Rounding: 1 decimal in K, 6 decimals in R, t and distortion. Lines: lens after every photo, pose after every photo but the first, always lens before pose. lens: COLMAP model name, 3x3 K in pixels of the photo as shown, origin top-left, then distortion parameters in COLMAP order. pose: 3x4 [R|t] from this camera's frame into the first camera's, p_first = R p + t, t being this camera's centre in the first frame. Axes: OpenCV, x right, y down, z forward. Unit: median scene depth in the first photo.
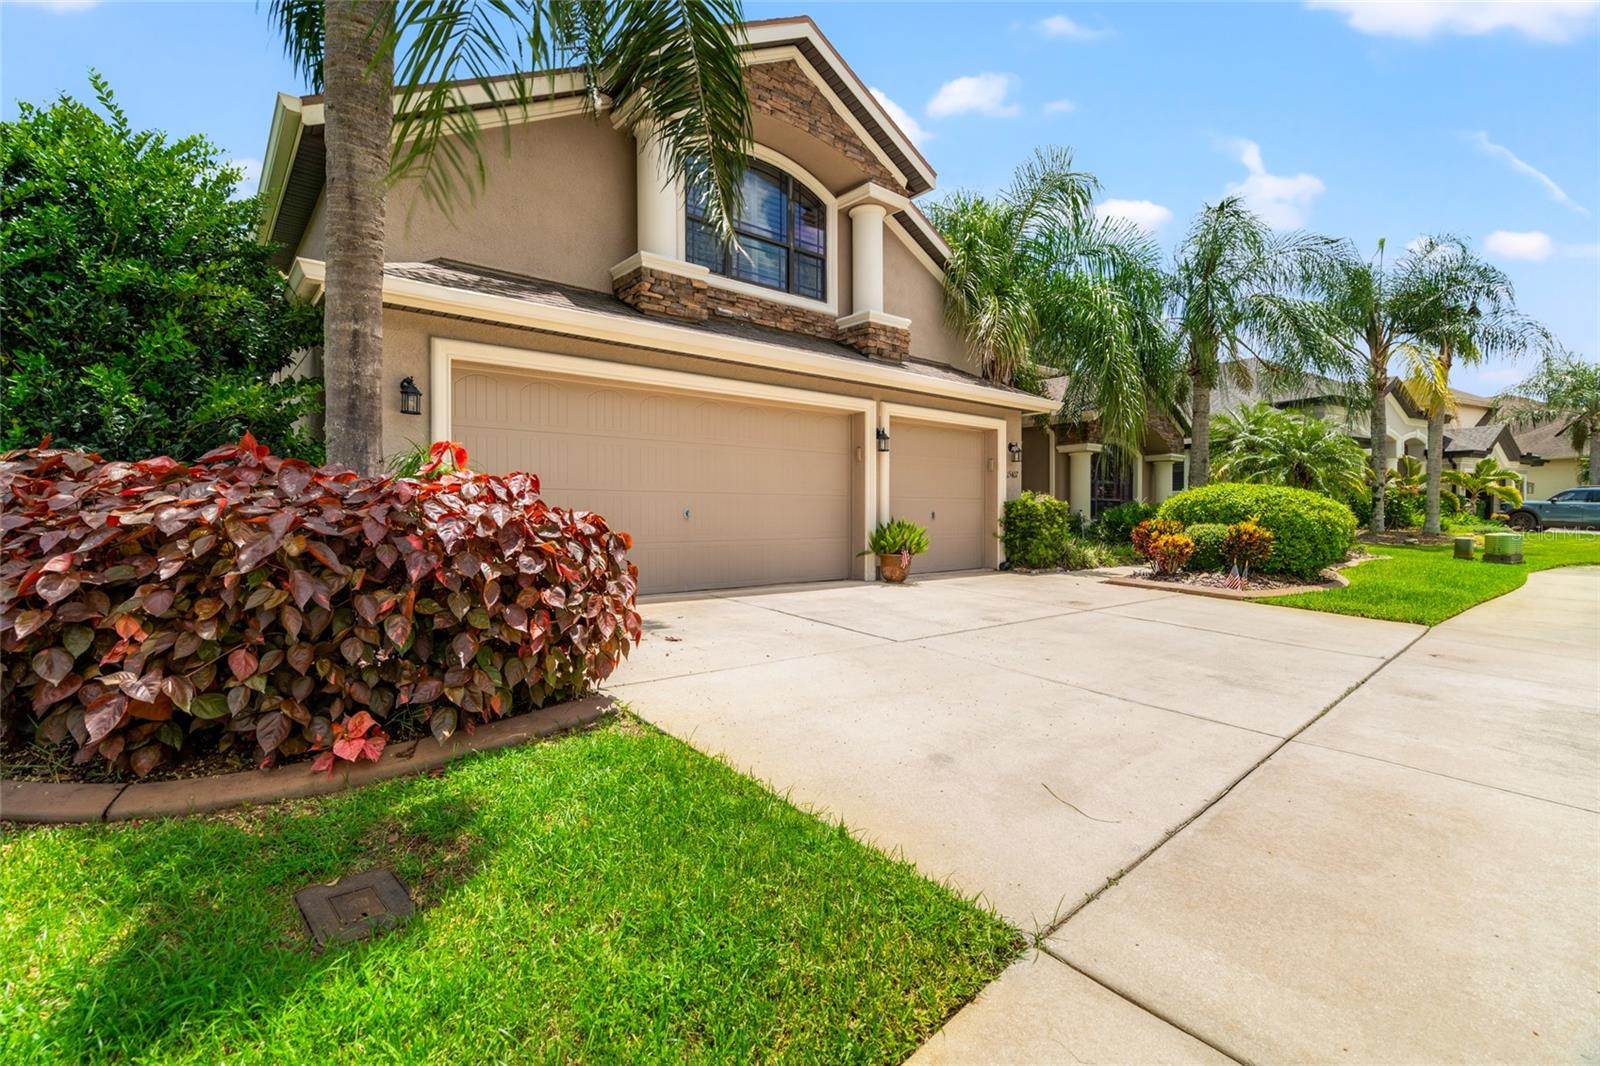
lens RADIAL K [[732.7, 0, 799.3], [0, 732.7, 532.6], [0, 0, 1]] dist [-0.001195, -0.000508]
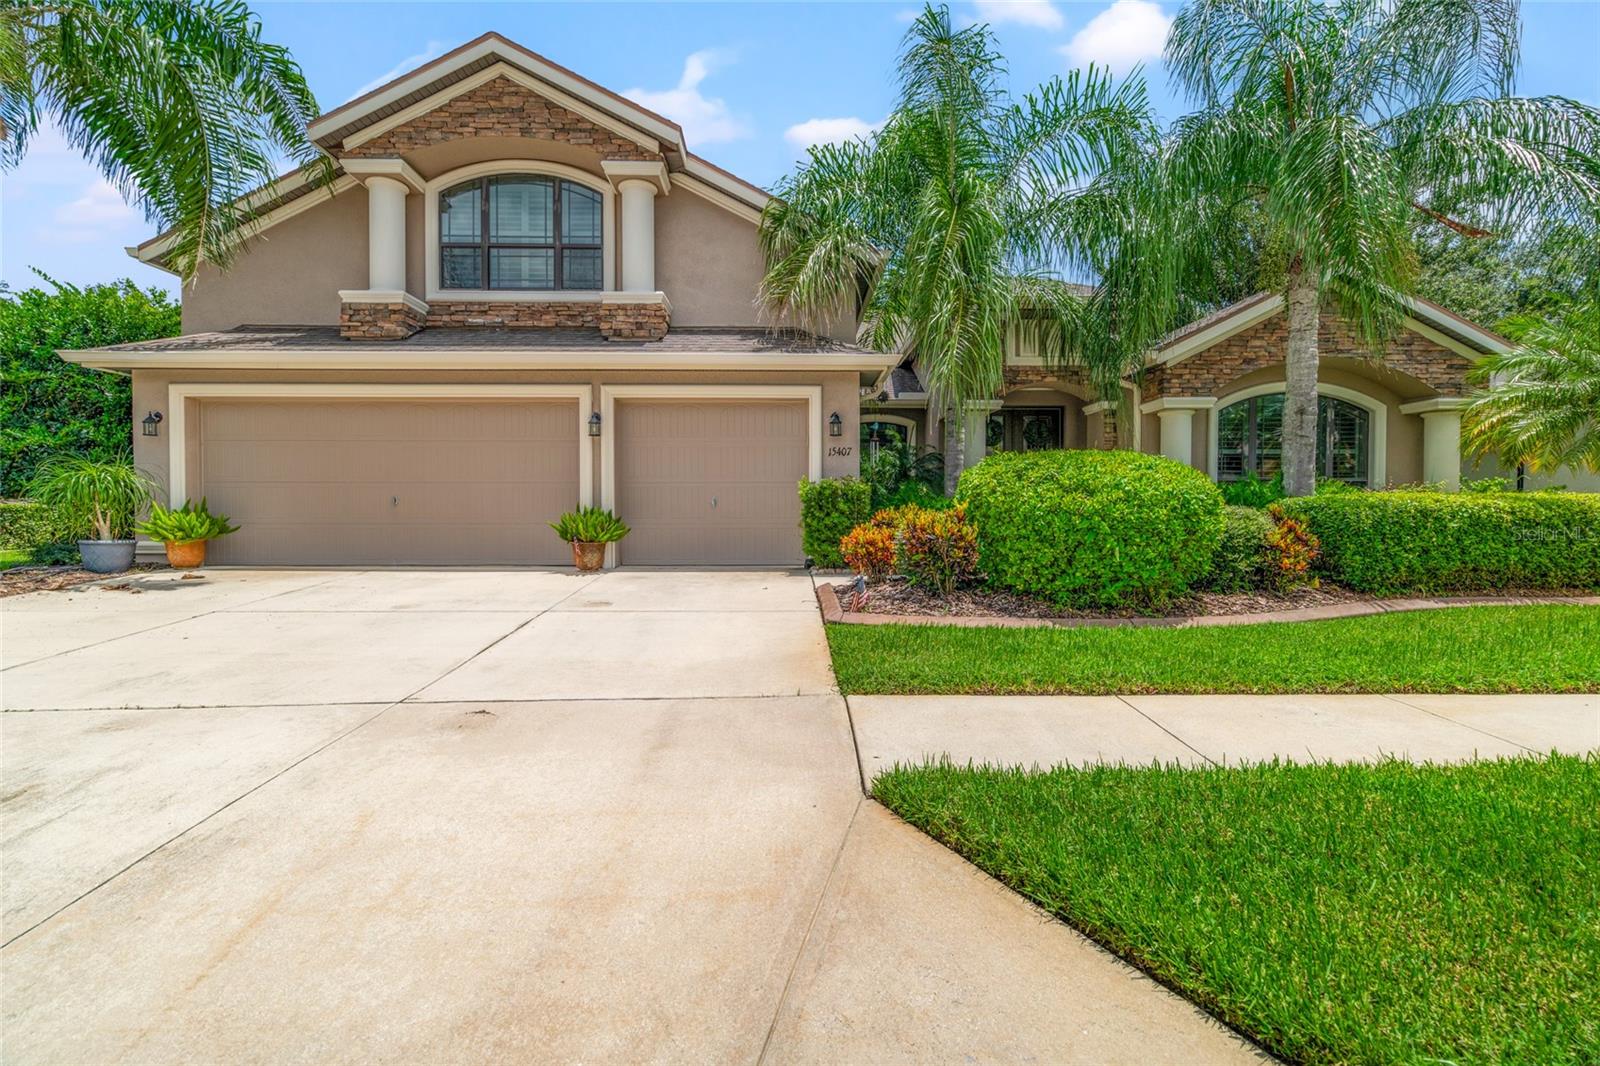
lens RADIAL K [[732.7, 0, 801.4], [0, 732.7, 529.5], [0, 0, 1]] dist [-0.001195, -0.000508]
pose [[0.773612, 0.017545, -0.633416, 0.930749], [-0.014490, 0.999845, 0.009997, 0.000288], [0.633494, 0.001444, 0.773747, 0.412231]]
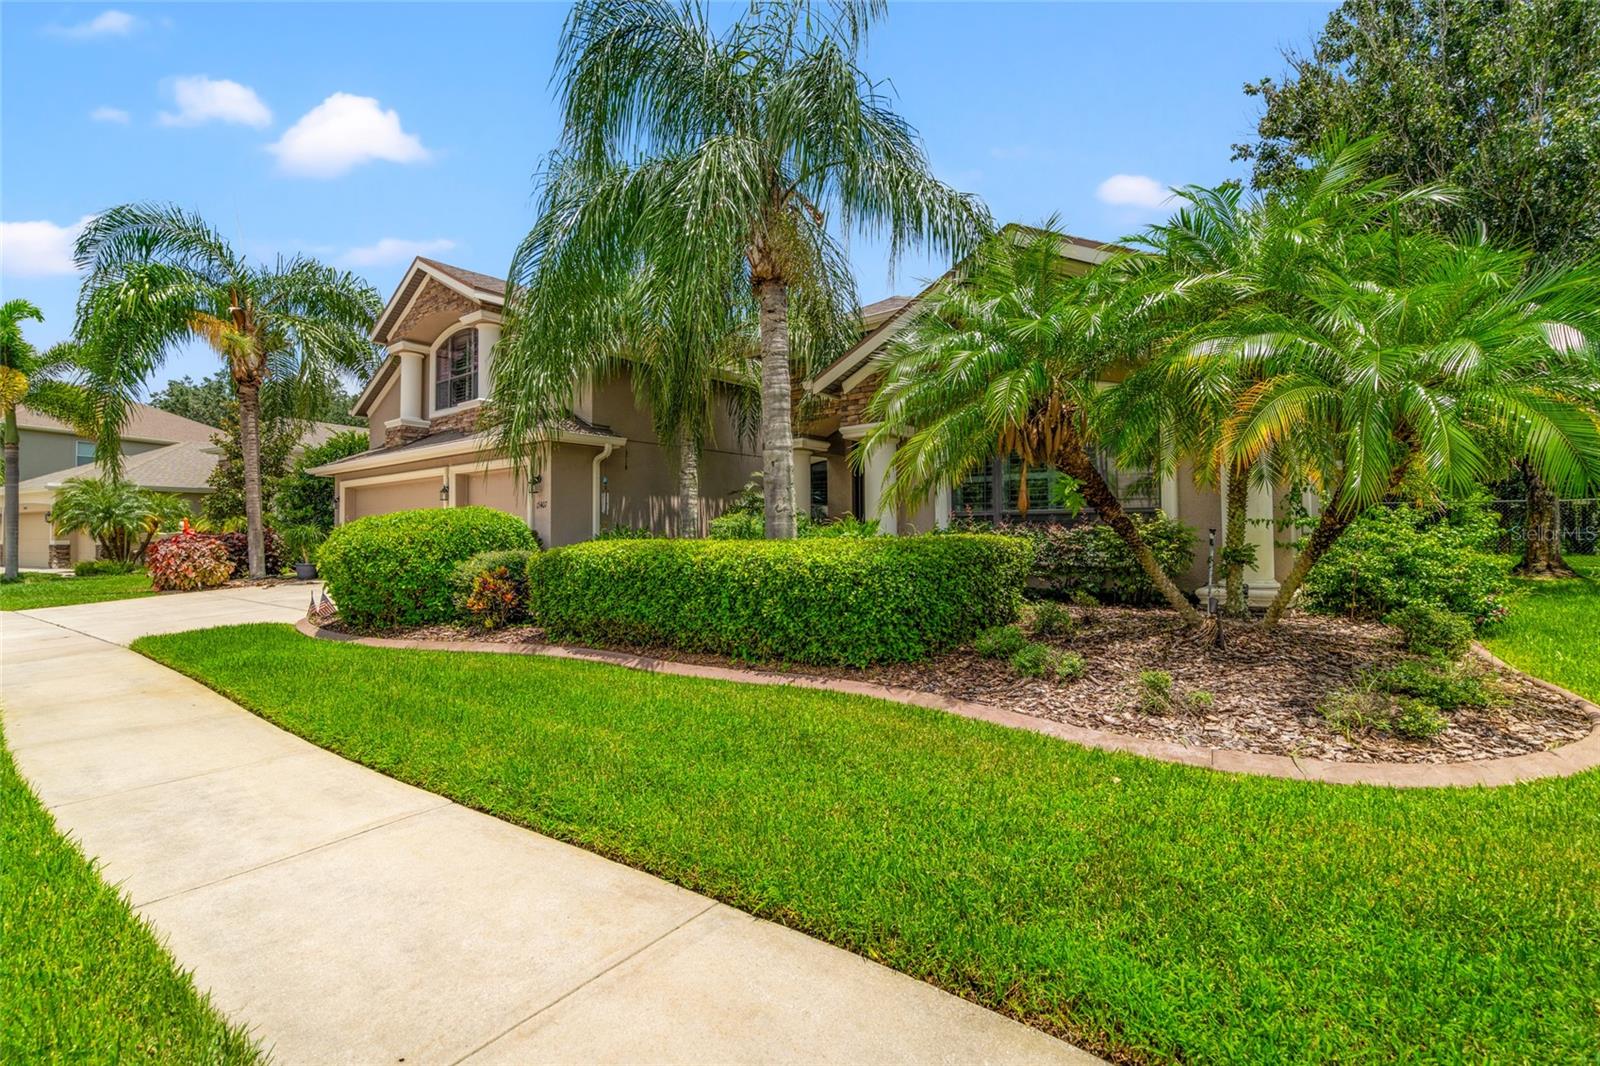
lens RADIAL K [[732.7, 0, 799.0], [0, 732.7, 527.5], [0, 0, 1]] dist [-0.001195, -0.000508]
pose [[0.171853, 0.004295, -0.985113, 1.684634], [-0.004260, 0.999984, 0.003617, -0.063035], [0.985113, 0.003575, 0.171869, 1.434120]]
